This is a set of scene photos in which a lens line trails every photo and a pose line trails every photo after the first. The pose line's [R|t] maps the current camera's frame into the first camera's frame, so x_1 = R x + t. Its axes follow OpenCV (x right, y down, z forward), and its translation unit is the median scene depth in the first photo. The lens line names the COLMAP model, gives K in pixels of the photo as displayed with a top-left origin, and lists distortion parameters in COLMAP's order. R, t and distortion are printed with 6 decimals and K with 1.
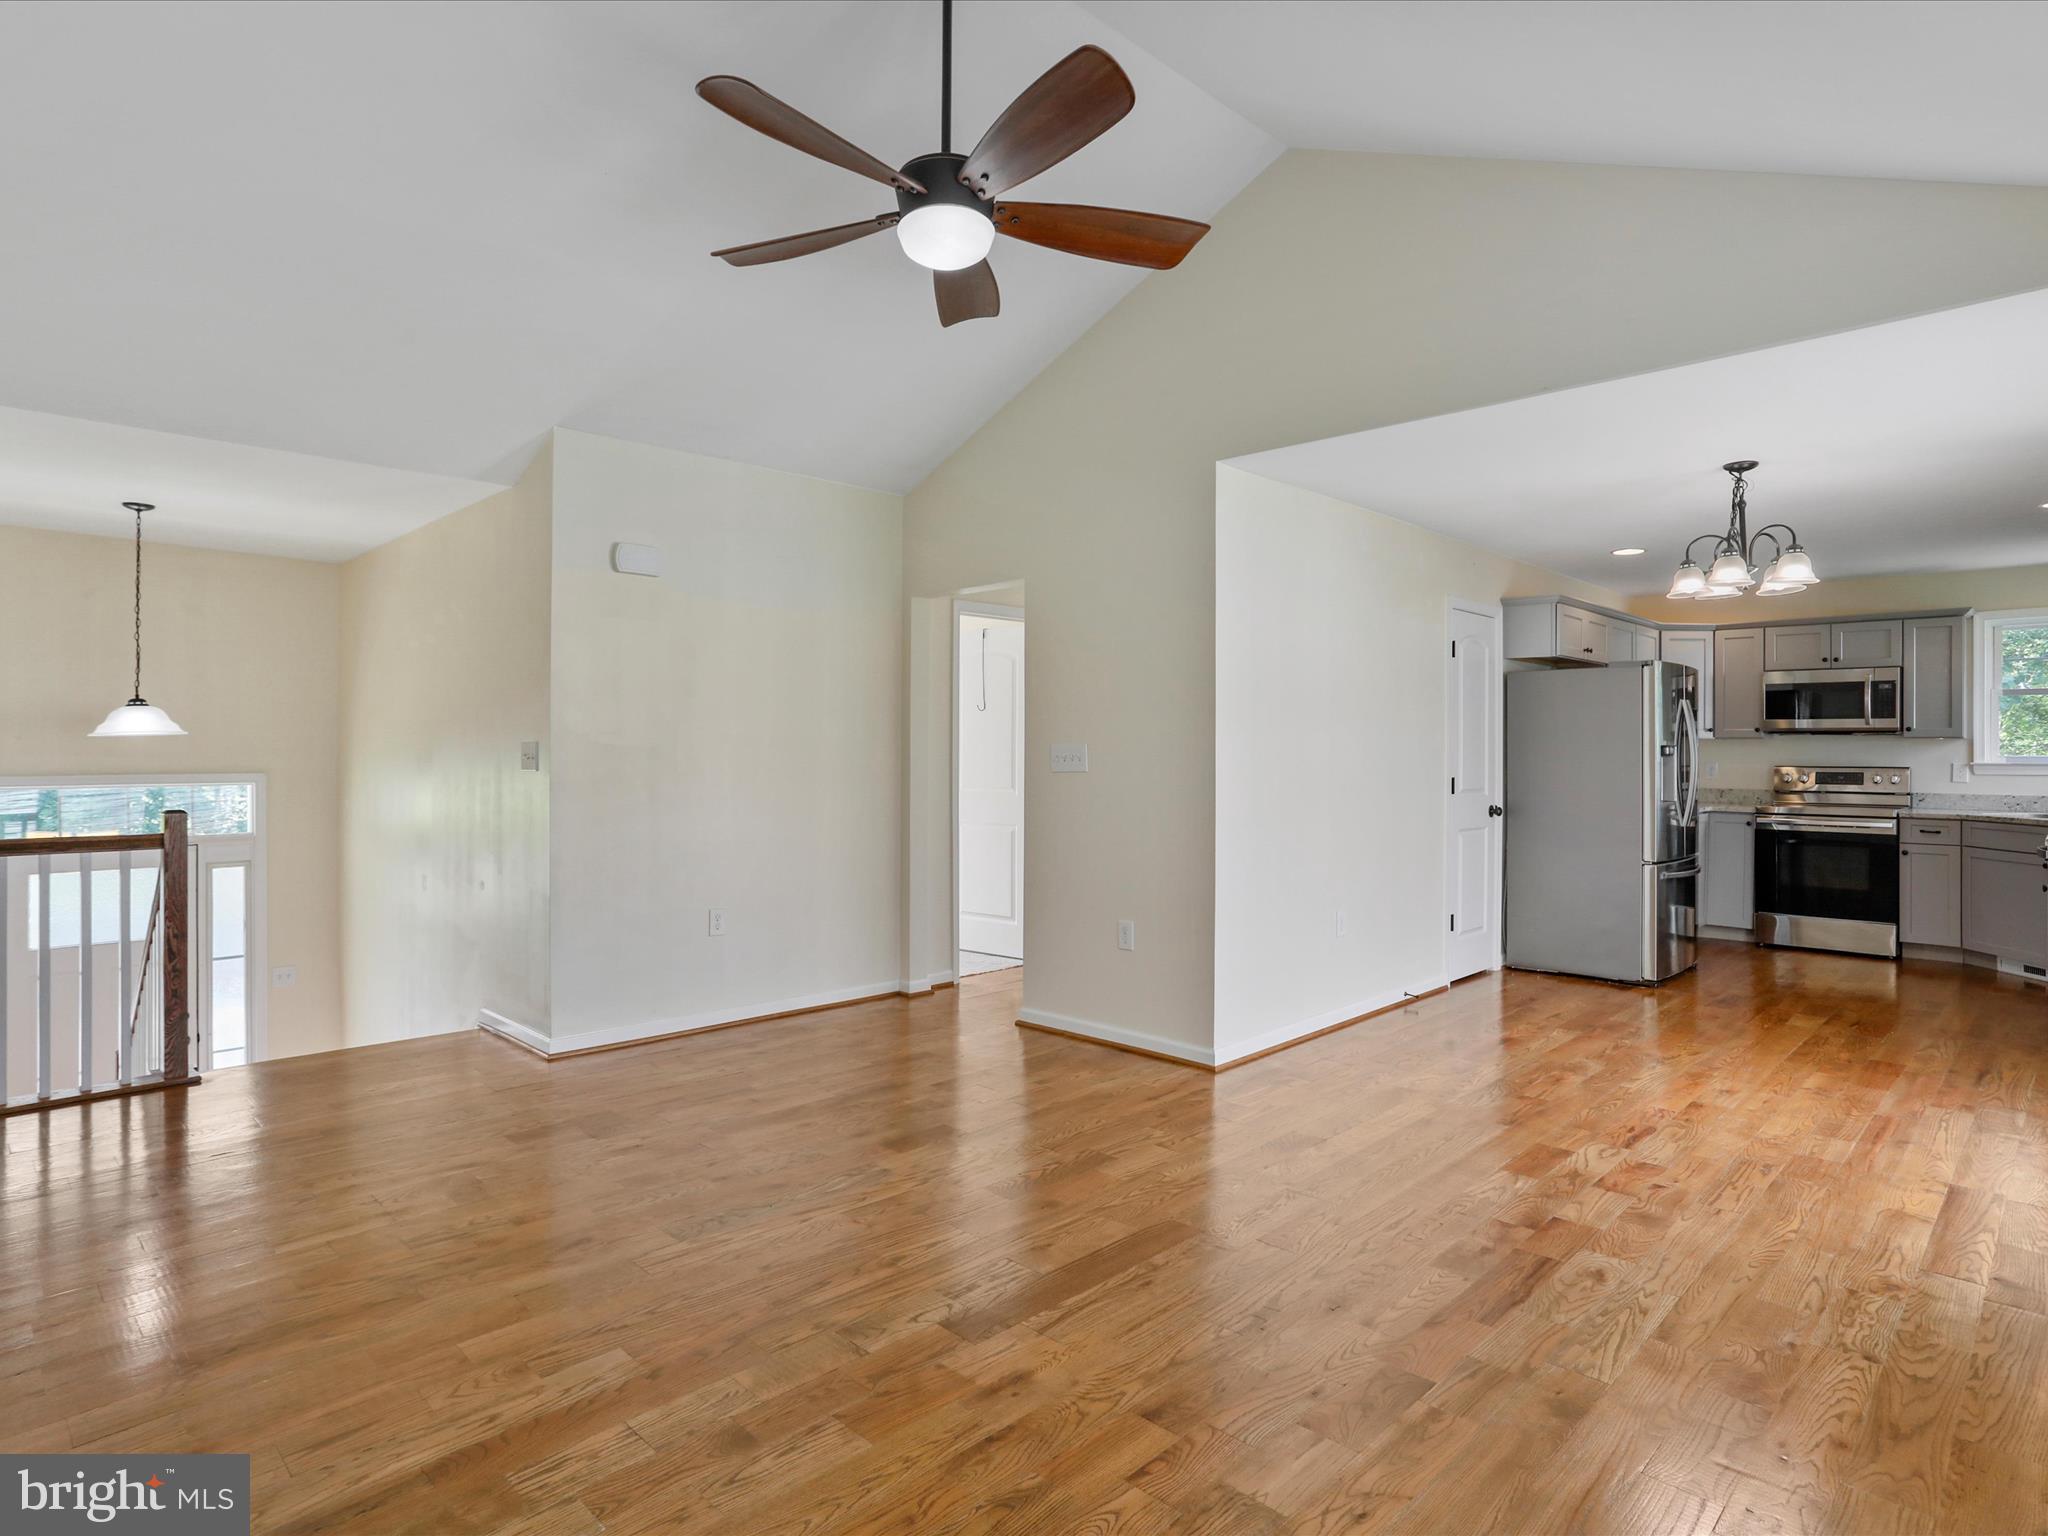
lens RADIAL K [[1111.9, 0, 1028.5], [0, 1111.9, 743.3], [0, 0, 1]] dist [-0.016966, 0.001907]
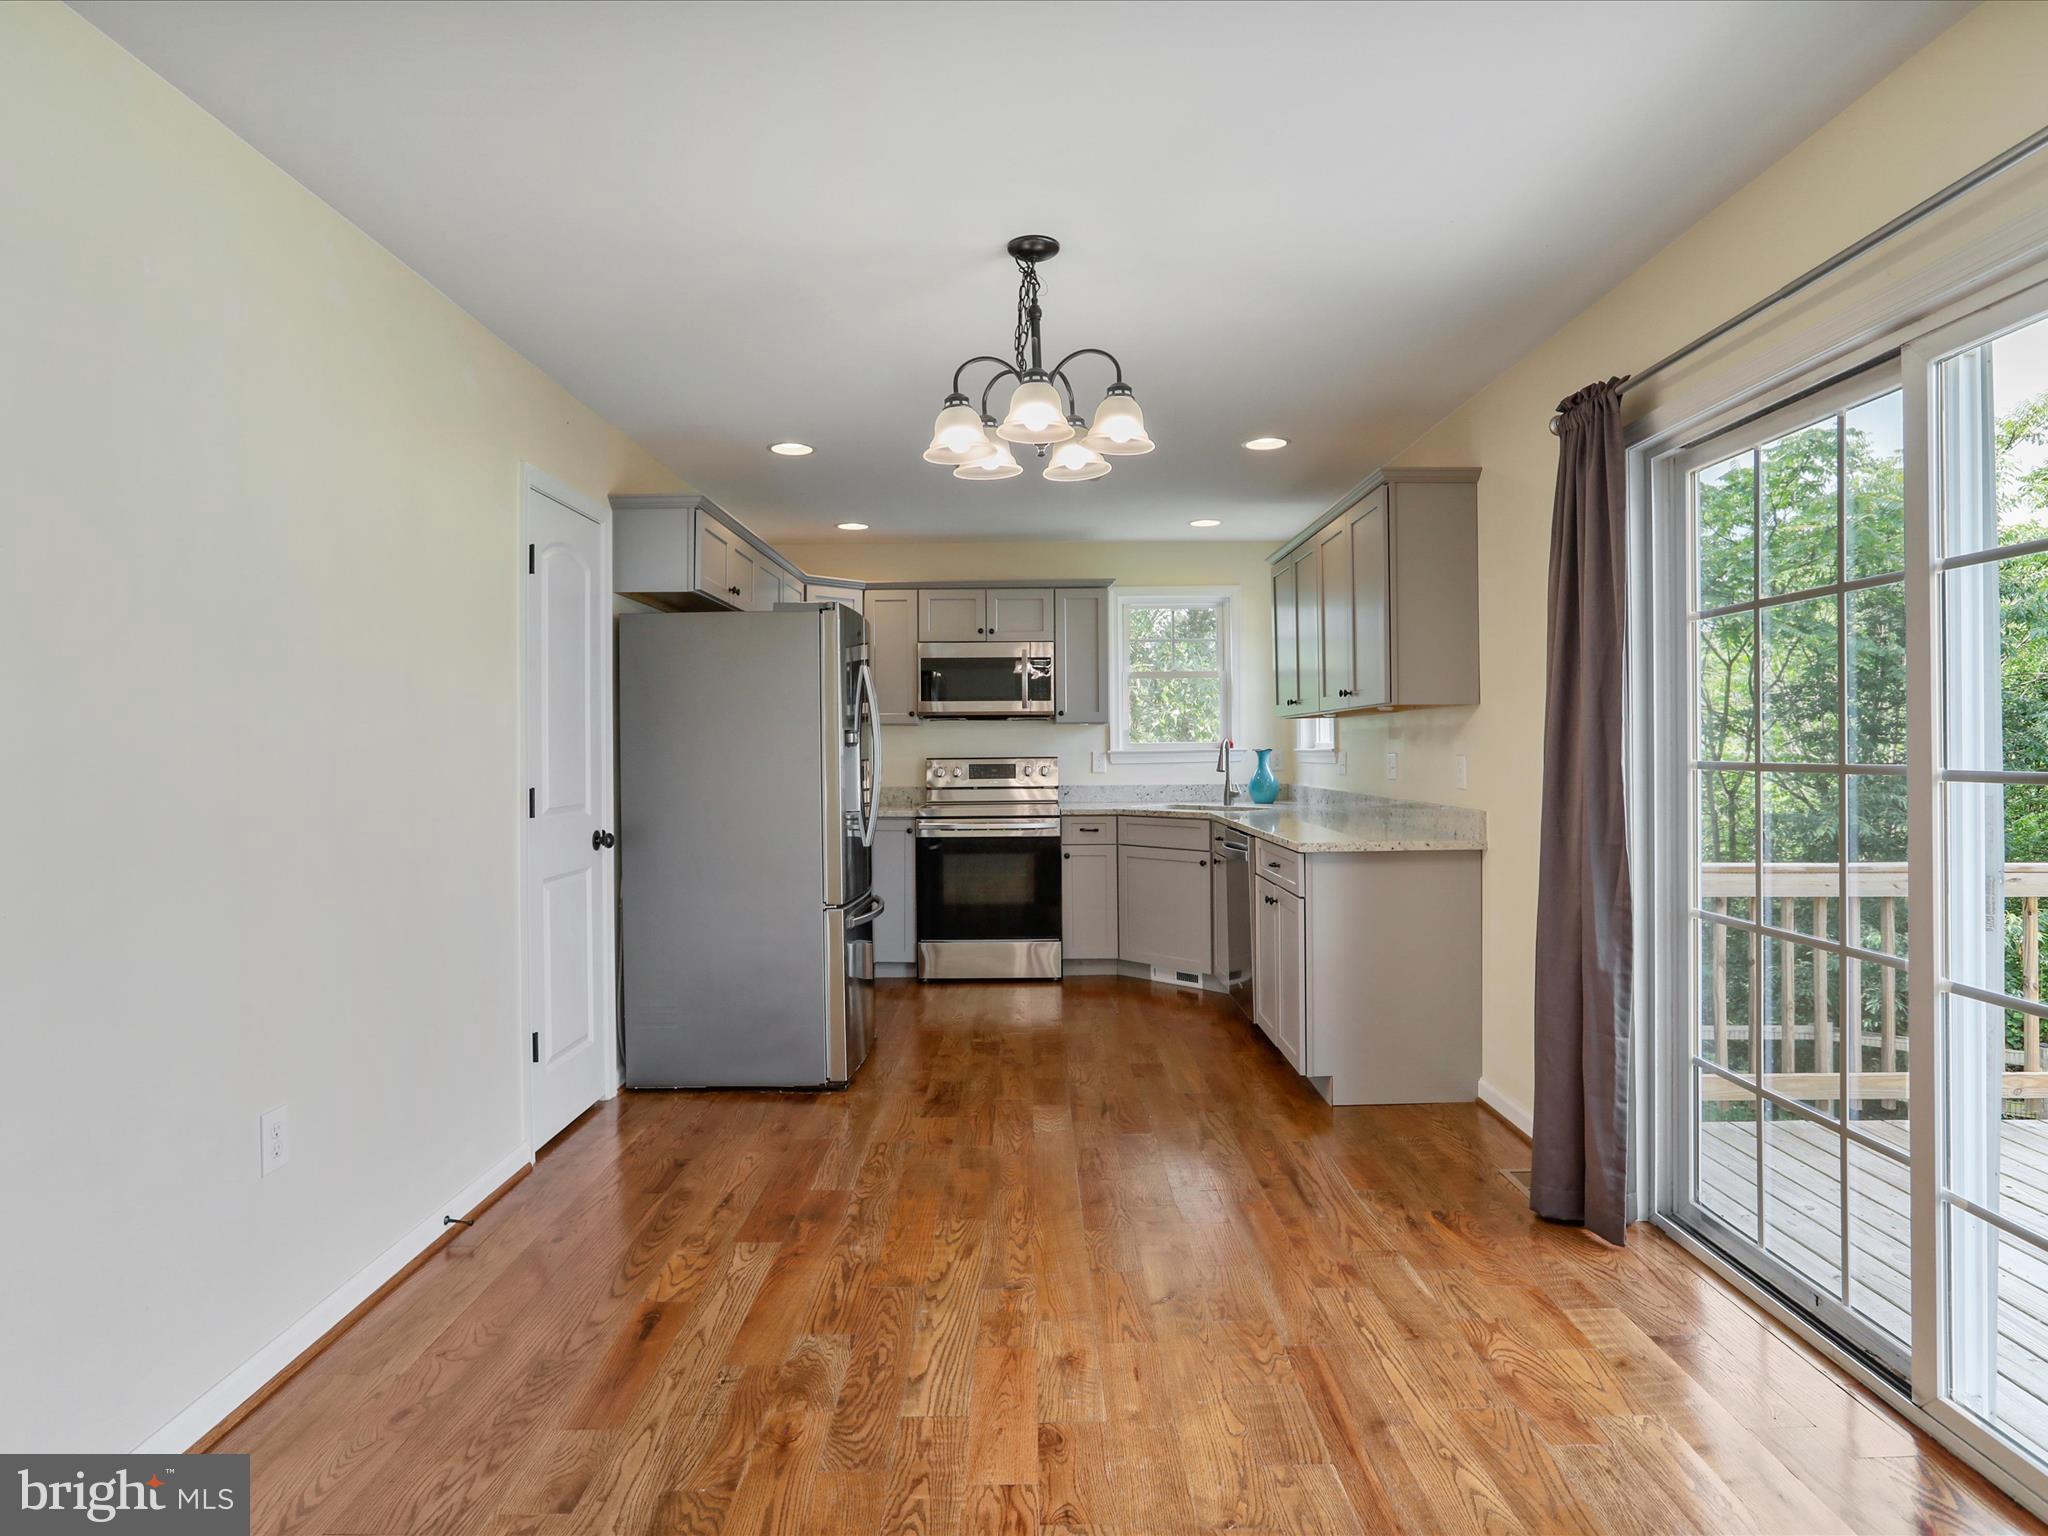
lens RADIAL K [[1136.0, 0, 1027.6], [0, 1136.0, 752.5], [0, 0, 1]] dist [-0.061941, 0.036405]
pose [[0.708517, -0.014131, 0.705552, 0.147932], [0.006743, 0.999889, 0.013255, 0.006221], [-0.705661, -0.004634, 0.708534, 0.391305]]
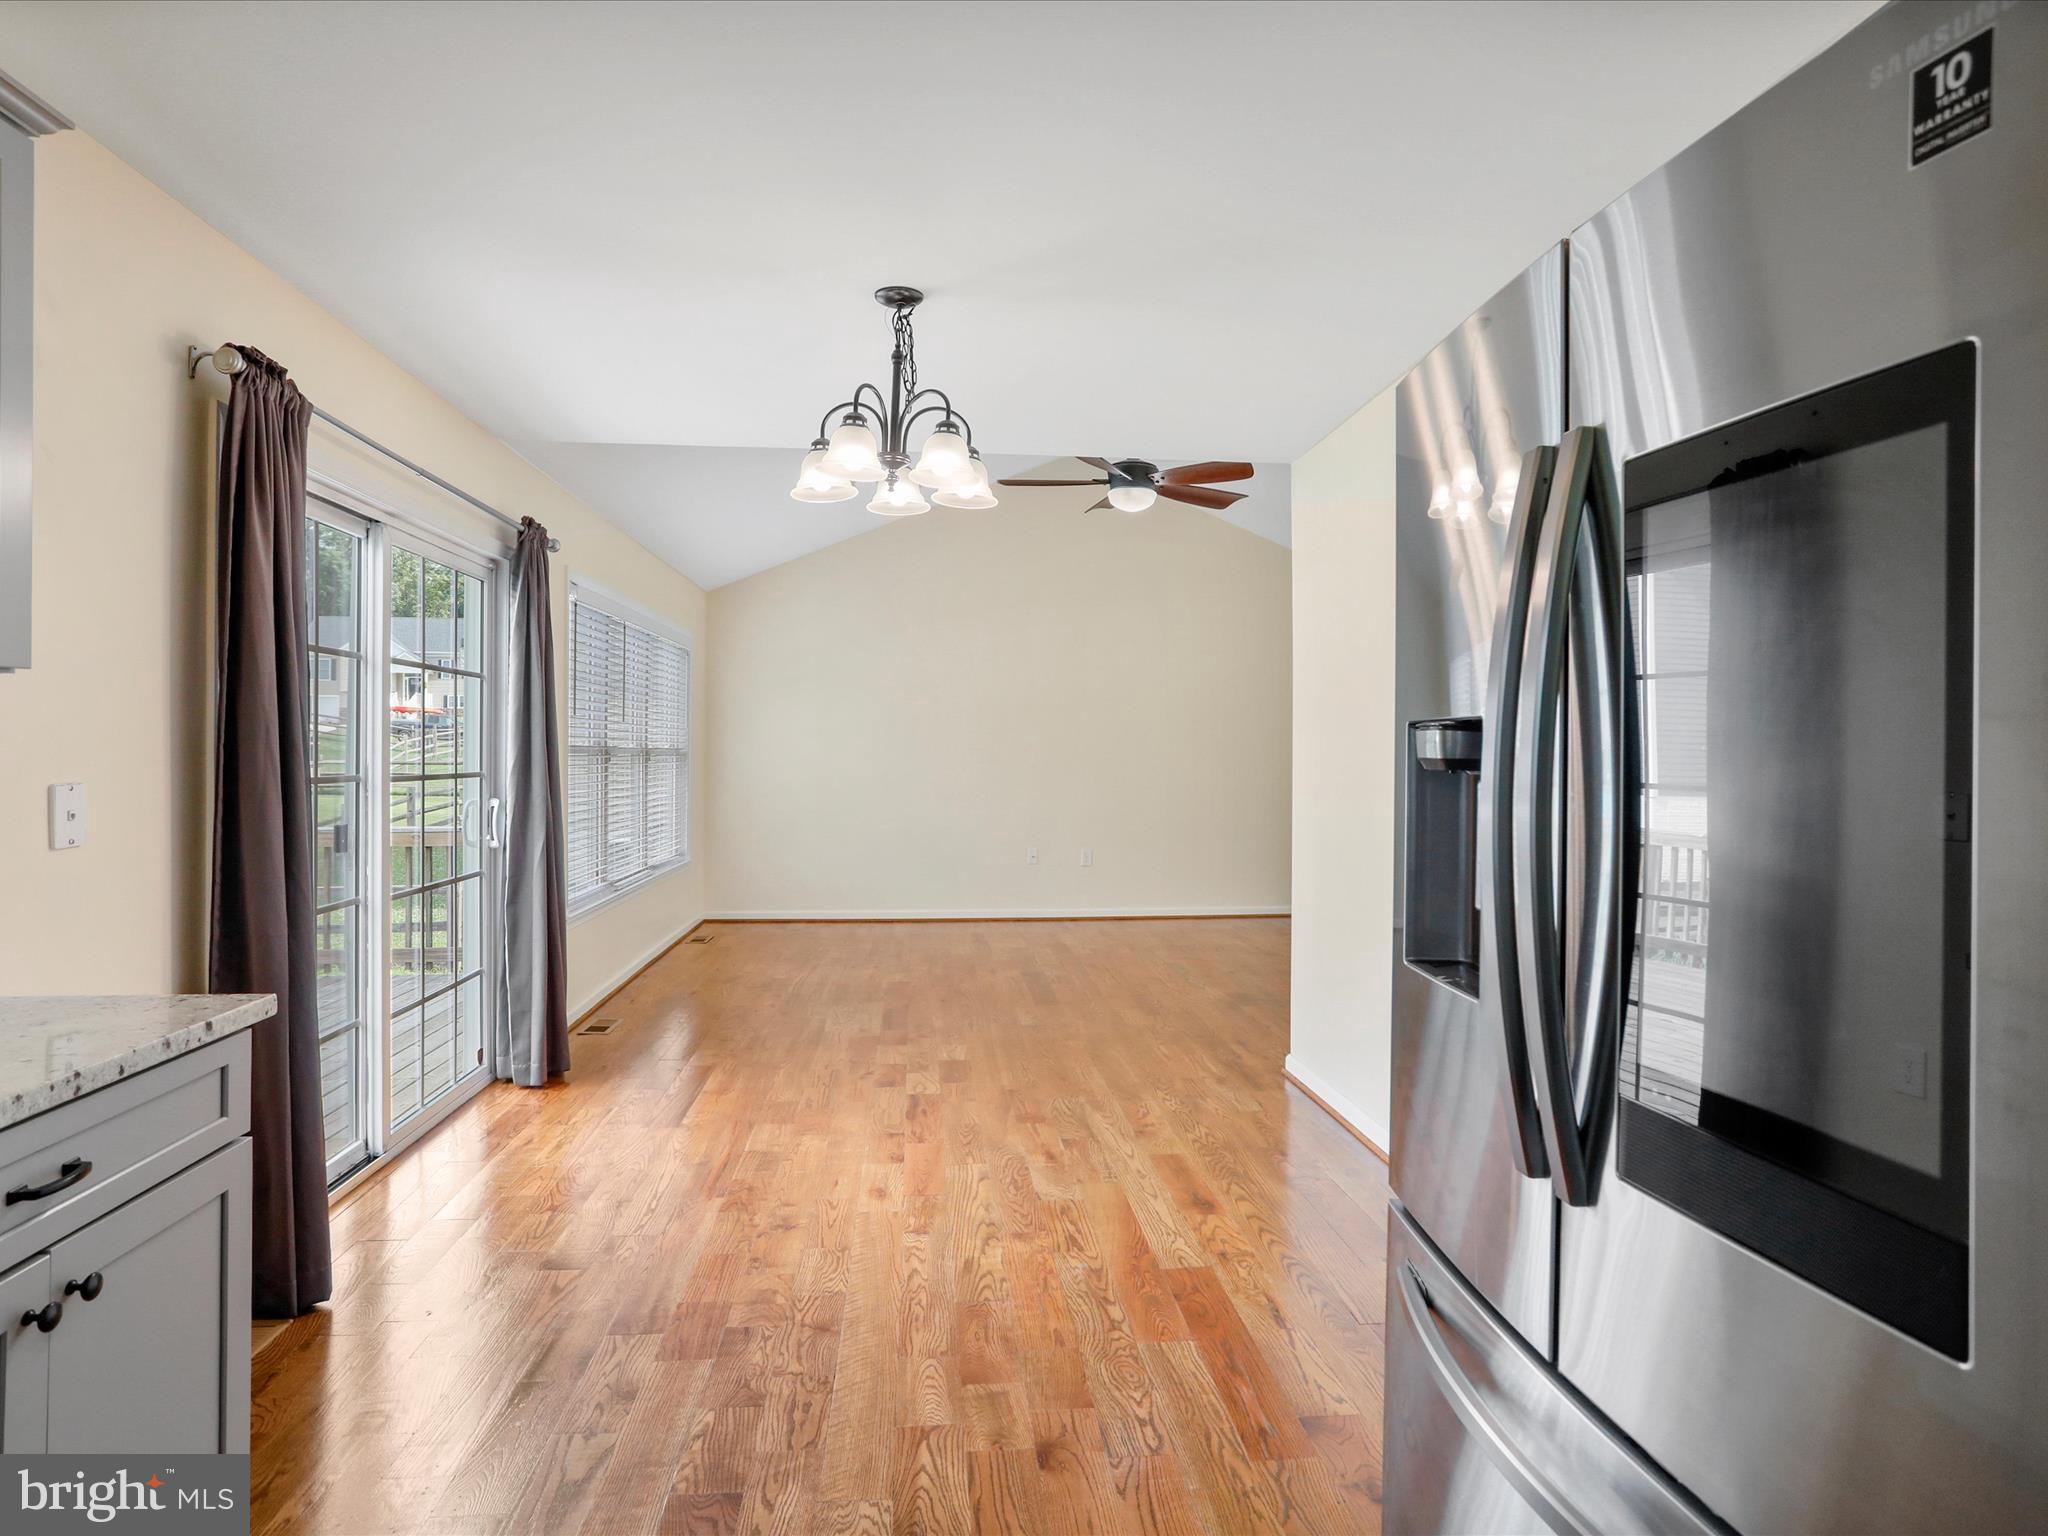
lens RADIAL K [[1111.9, 0, 1028.5], [0, 1111.9, 743.3], [0, 0, 1]] dist [-0.016966, 0.001907]
pose [[-0.635787, -0.013076, -0.771754, 0.734012], [0.000821, 0.999844, -0.017617, 0.009452], [0.771864, -0.011835, -0.635677, 0.987043]]
